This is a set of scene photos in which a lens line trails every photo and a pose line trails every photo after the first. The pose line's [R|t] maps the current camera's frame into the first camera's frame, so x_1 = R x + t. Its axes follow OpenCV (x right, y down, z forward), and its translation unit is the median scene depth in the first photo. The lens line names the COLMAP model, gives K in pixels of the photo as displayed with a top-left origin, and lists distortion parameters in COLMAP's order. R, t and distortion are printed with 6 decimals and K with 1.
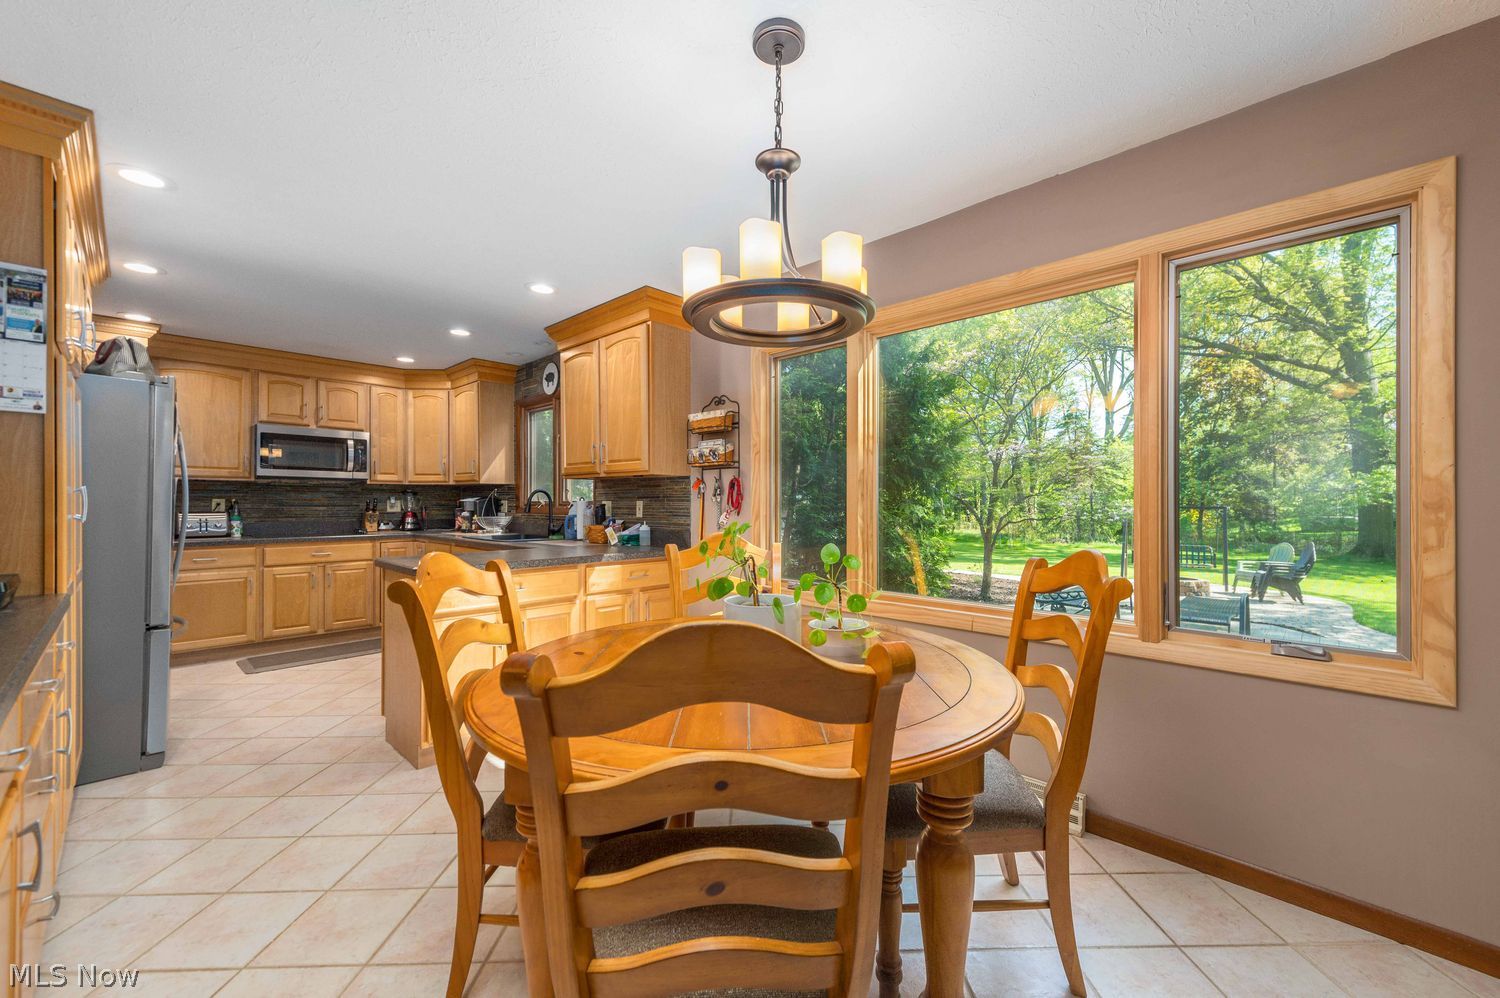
lens RADIAL K [[591.6, 0, 768.5], [0, 591.6, 503.7], [0, 0, 1]] dist [0.014366, -0.002704]
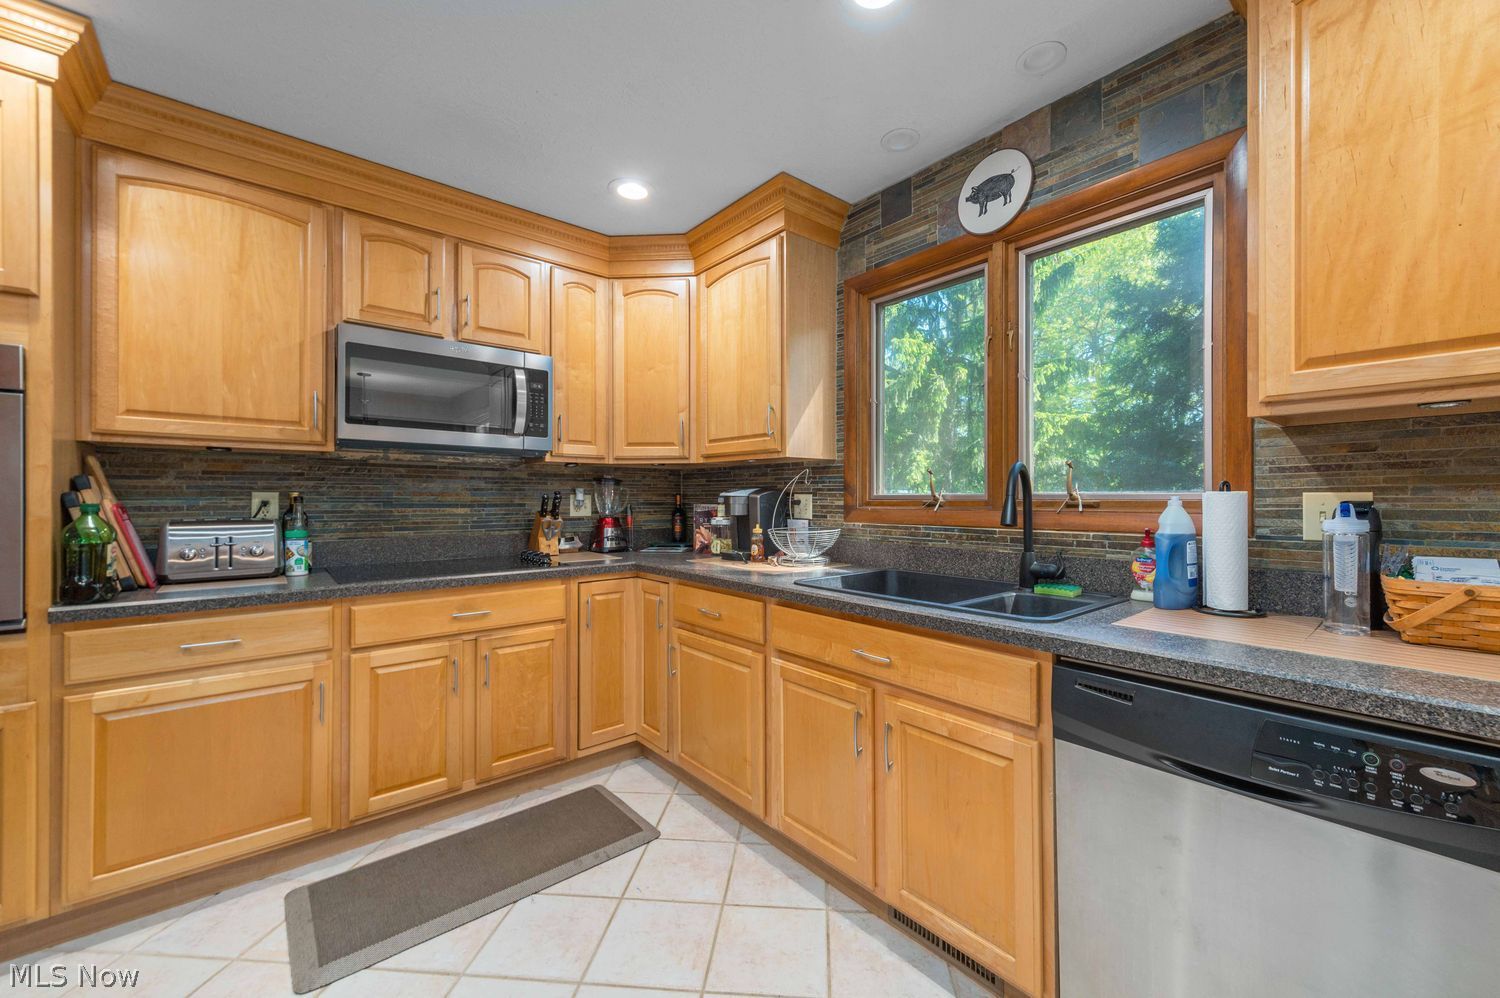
lens RADIAL K [[591.6, 0, 768.2], [0, 591.6, 498.4], [0, 0, 1]] dist [0.014366, -0.002704]
pose [[0.993585, -0.002106, -0.113070, -0.474497], [0.001761, 0.999994, -0.003144, -0.000696], [0.113076, 0.002925, 0.993582, 0.578283]]
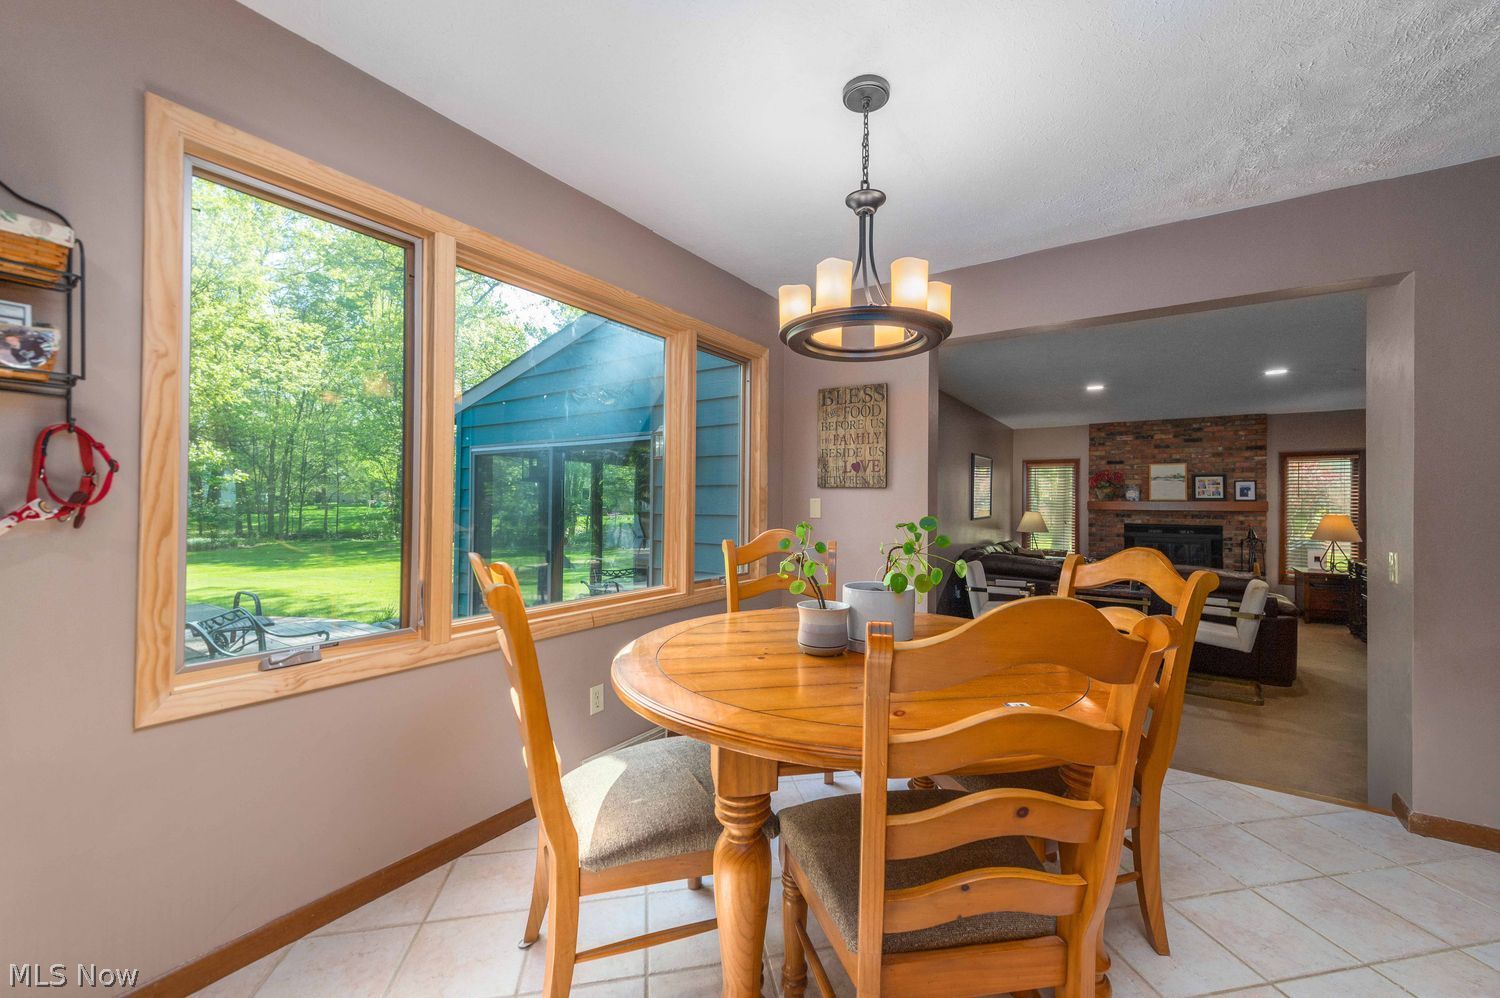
lens RADIAL K [[591.6, 0, 763.2], [0, 591.6, 497.5], [0, 0, 1]] dist [0.014366, -0.002704]
pose [[-0.169060, 0.003601, 0.985599, -0.337776], [-0.007925, 0.999956, -0.005013, -0.000169], [-0.985574, -0.008658, -0.169024, 0.439216]]
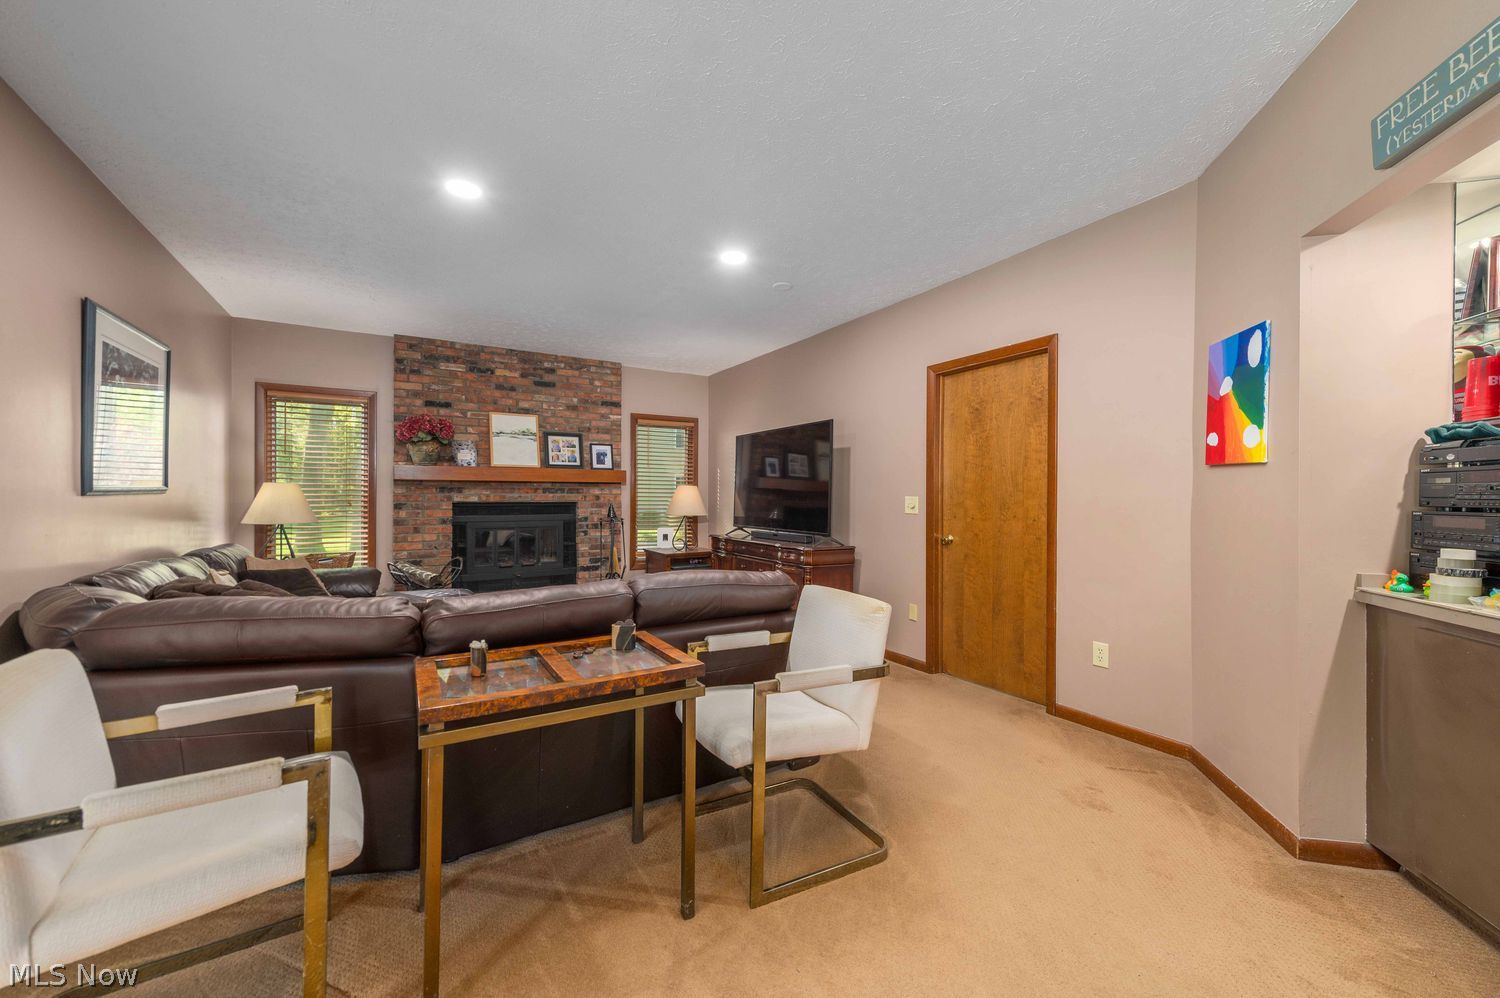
lens RADIAL K [[591.6, 0, 773.8], [0, 591.6, 497.5], [0, 0, 1]] dist [0.014366, -0.002704]
pose [[-0.966217, -0.007112, 0.257633, 0.344080], [-0.006231, 0.999972, 0.004239, 0.041703], [-0.257656, 0.002490, -0.966234, 0.011231]]
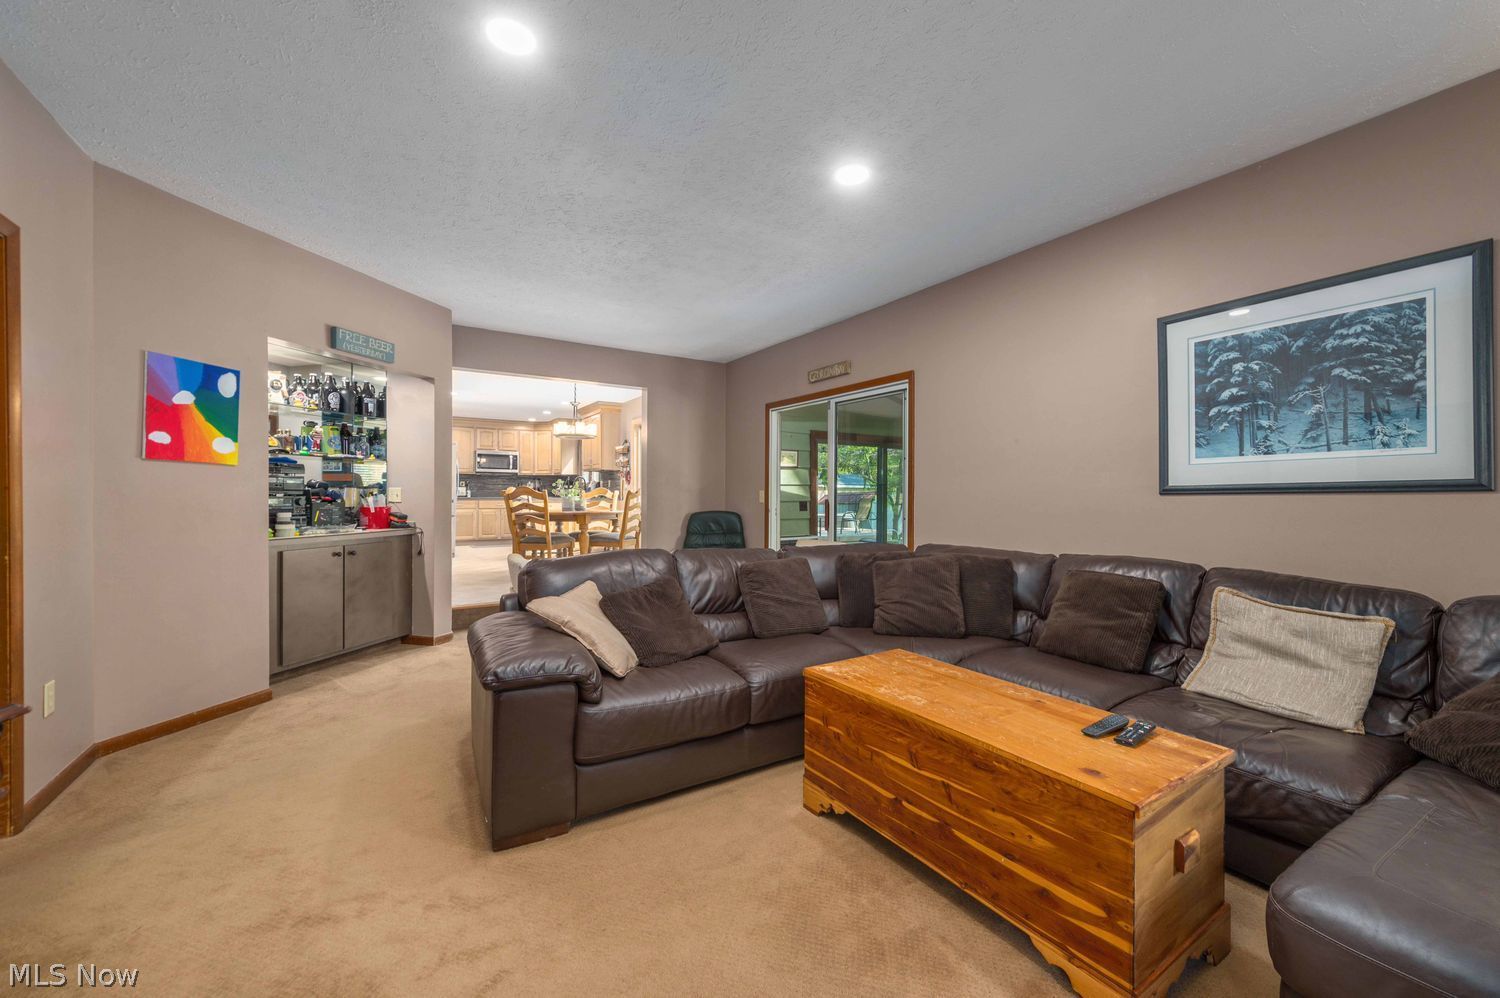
lens RADIAL K [[591.6, 0, 766.5], [0, 591.6, 490.5], [0, 0, 1]] dist [0.014366, -0.002704]
pose [[0.969781, -0.001419, -0.243974, 0.828374], [-0.000928, 0.999954, -0.009506, 0.048746], [0.243976, 0.009445, 0.969735, -0.994951]]
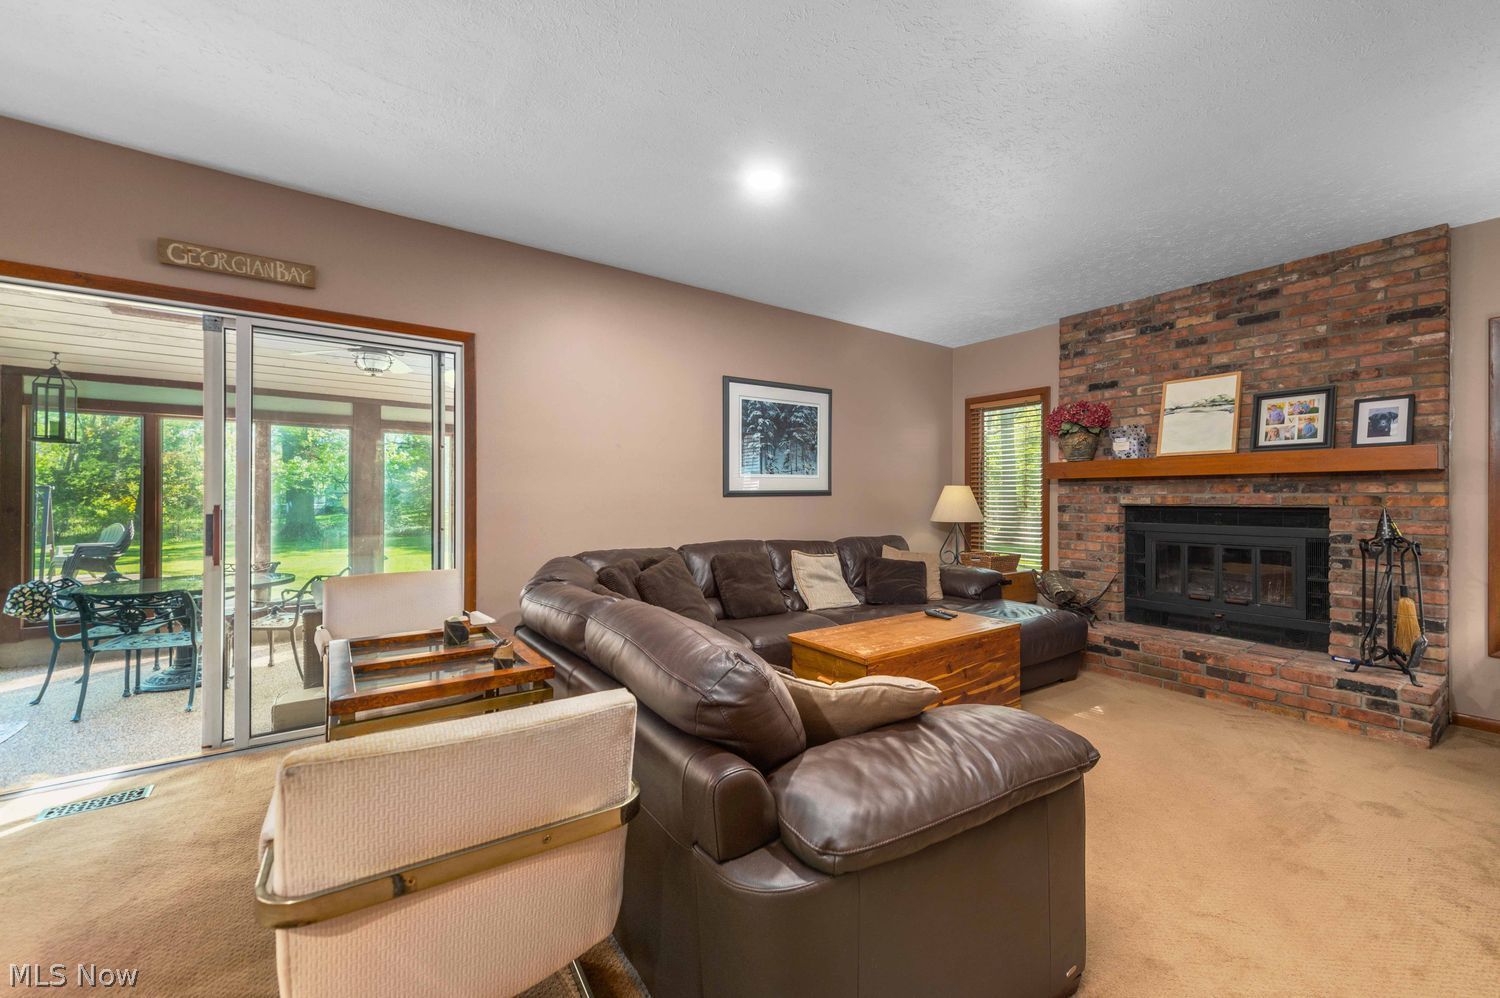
lens RADIAL K [[591.6, 0, 772.4], [0, 591.6, 494.6], [0, 0, 1]] dist [0.014366, -0.002704]
pose [[0.182825, 0.000902, 0.983145, 0.245711], [-0.000392, 1.000000, -0.000845, 0.044405], [-0.983145, -0.000231, 0.182826, -0.560304]]
